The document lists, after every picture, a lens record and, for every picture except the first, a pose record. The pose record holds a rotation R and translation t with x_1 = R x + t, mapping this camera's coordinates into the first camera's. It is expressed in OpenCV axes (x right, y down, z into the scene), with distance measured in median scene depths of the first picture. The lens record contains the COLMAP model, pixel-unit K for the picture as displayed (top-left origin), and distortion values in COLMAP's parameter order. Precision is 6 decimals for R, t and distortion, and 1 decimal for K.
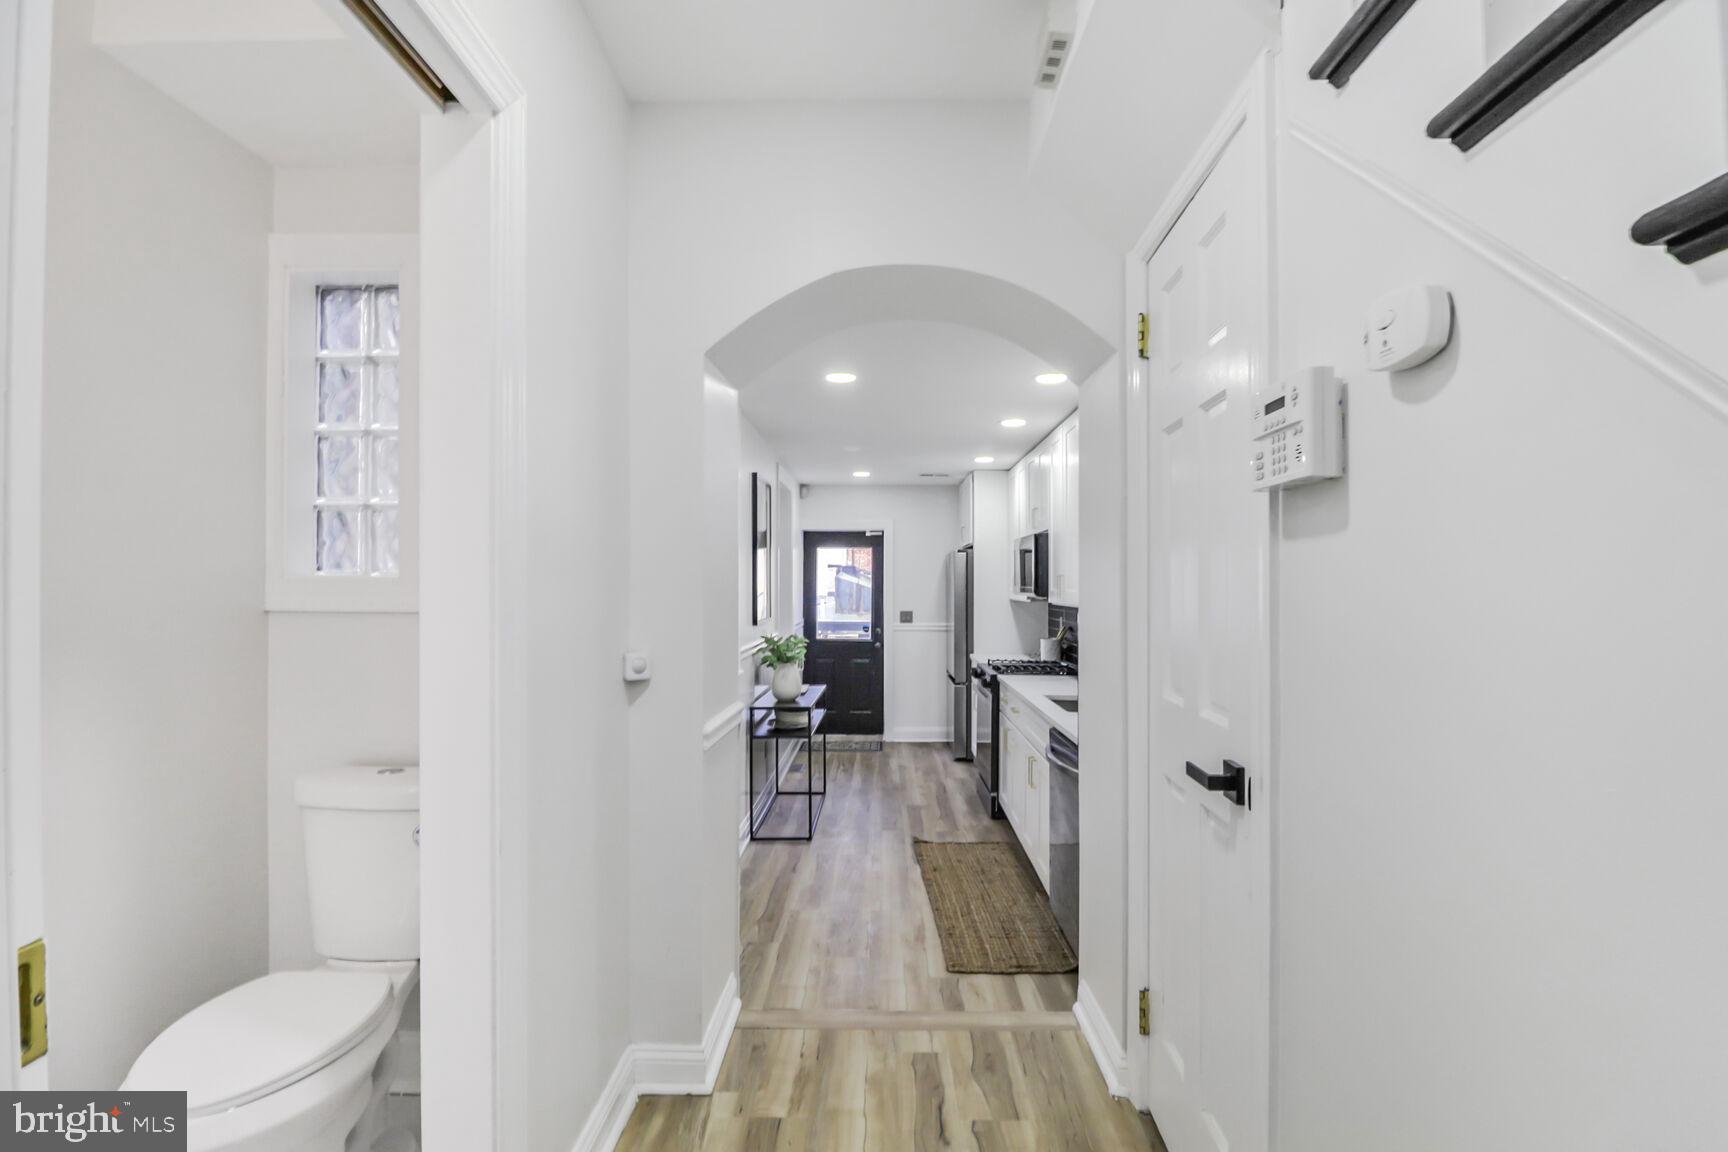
lens RADIAL K [[866.0, 0, 864.0], [0, 866.0, 576.0], [0, 0, 1]] dist [-0.024446, -0.000279]
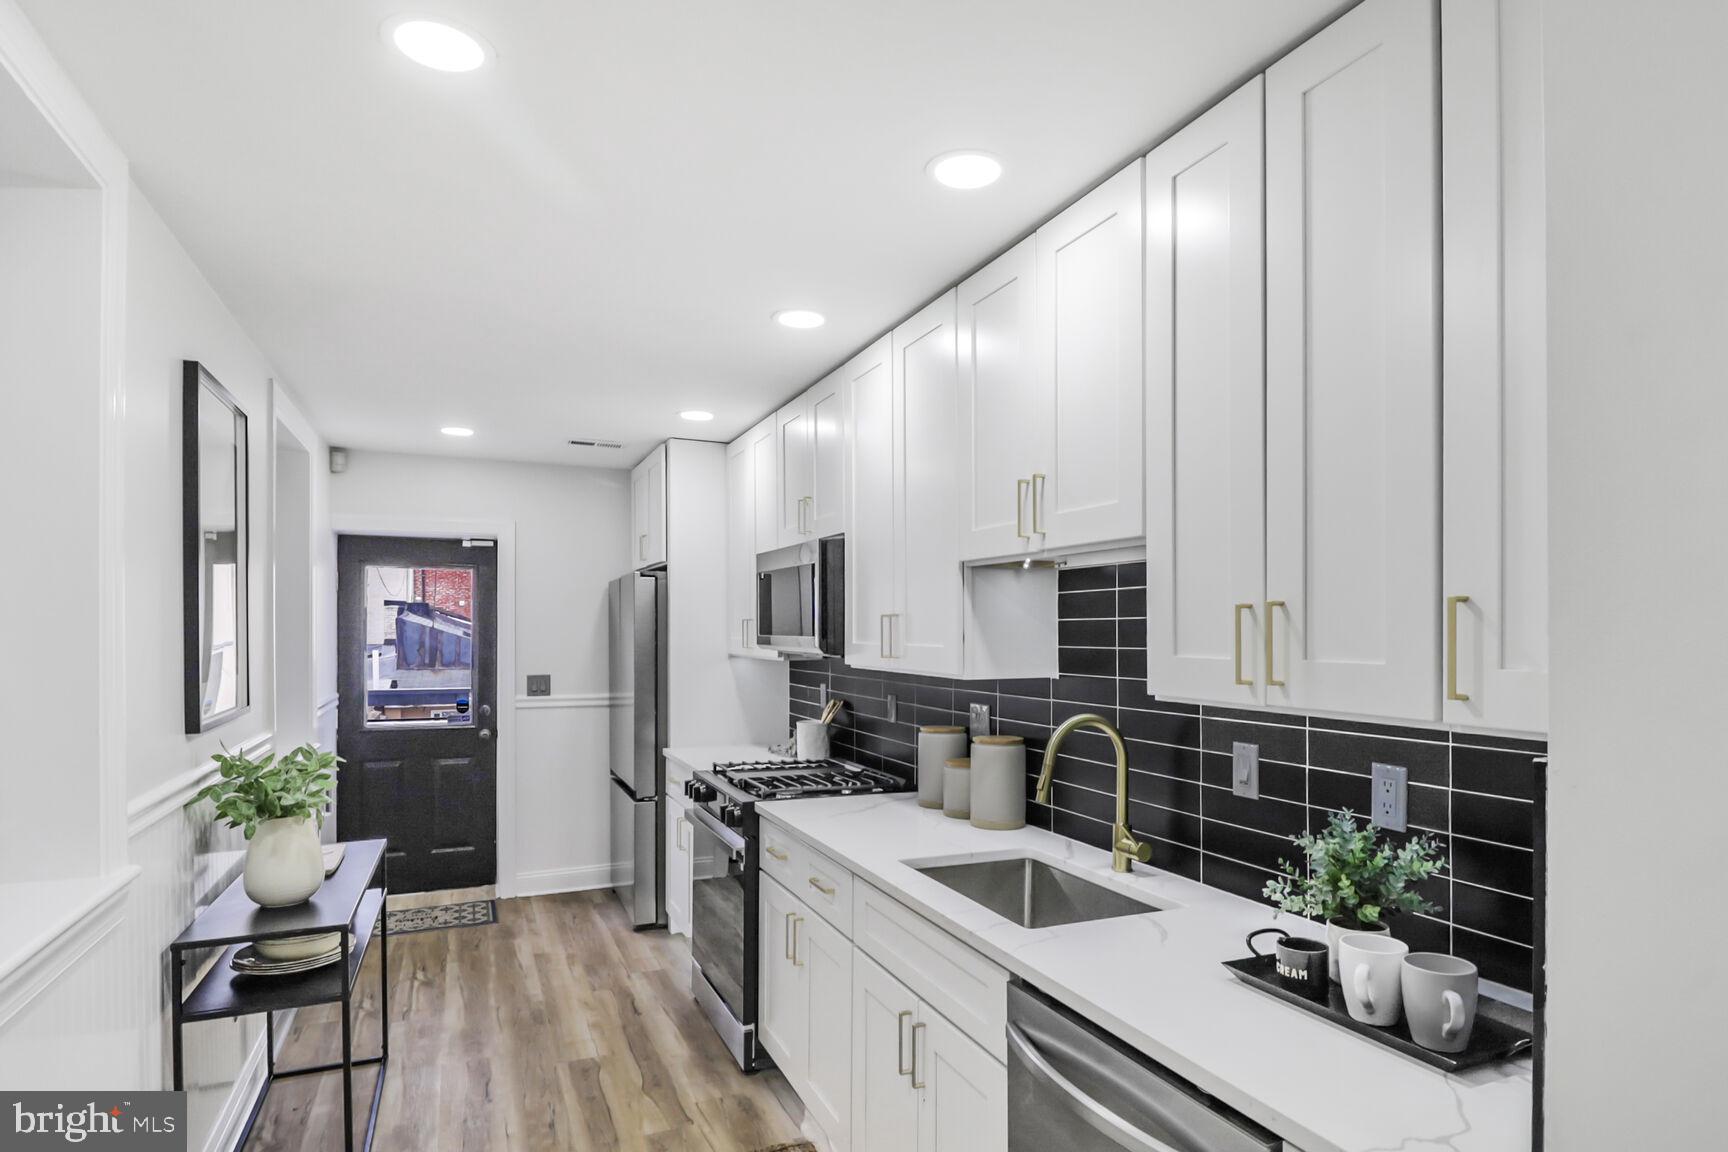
lens RADIAL K [[884.8, 0, 868.7], [0, 884.8, 631.2], [0, 0, 1]] dist [-0.002320, -0.000319]
pose [[0.895488, -0.002457, 0.445078, -0.020434], [-0.003798, 0.999906, 0.013162, 0.001659], [-0.445069, -0.013477, 0.895395, 0.396963]]
